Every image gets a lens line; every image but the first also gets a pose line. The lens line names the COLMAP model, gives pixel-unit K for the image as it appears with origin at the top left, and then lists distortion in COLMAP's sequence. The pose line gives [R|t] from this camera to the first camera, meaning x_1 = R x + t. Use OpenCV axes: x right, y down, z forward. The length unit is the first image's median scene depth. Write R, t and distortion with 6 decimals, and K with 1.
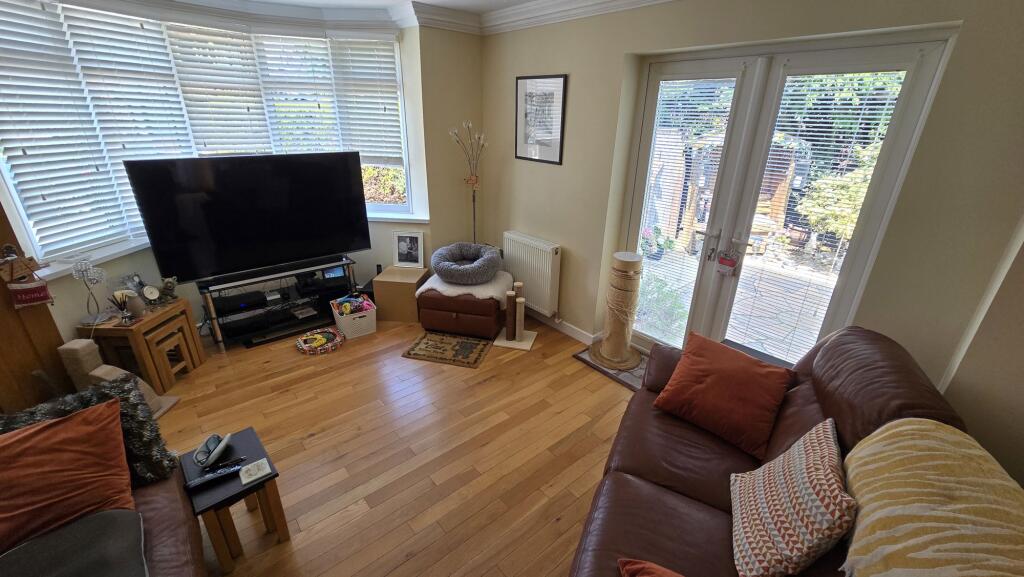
lens RADIAL K [[417.5, 0, 517.1], [0, 417.5, 292.1], [0, 0, 1]] dist [-0.001816, 0.001547]
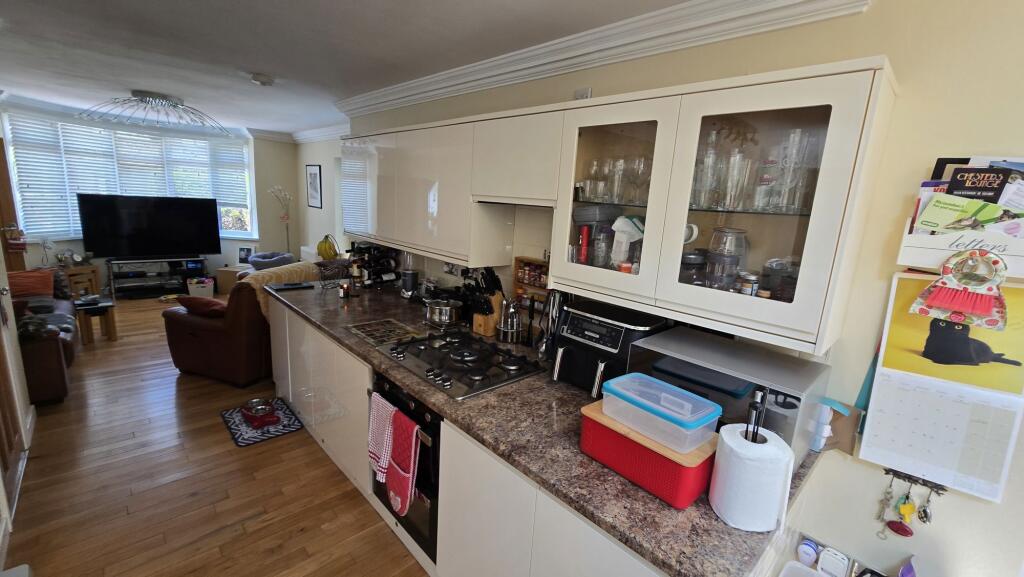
lens RADIAL K [[417.5, 0, 511.2], [0, 417.5, 289.0], [0, 0, 1]] dist [-0.001816, 0.001547]
pose [[0.997330, 0.028997, 0.067024, 0.803778], [-0.015883, 0.981947, -0.188487, 0.377937], [-0.071280, 0.186919, 0.979786, -0.812055]]
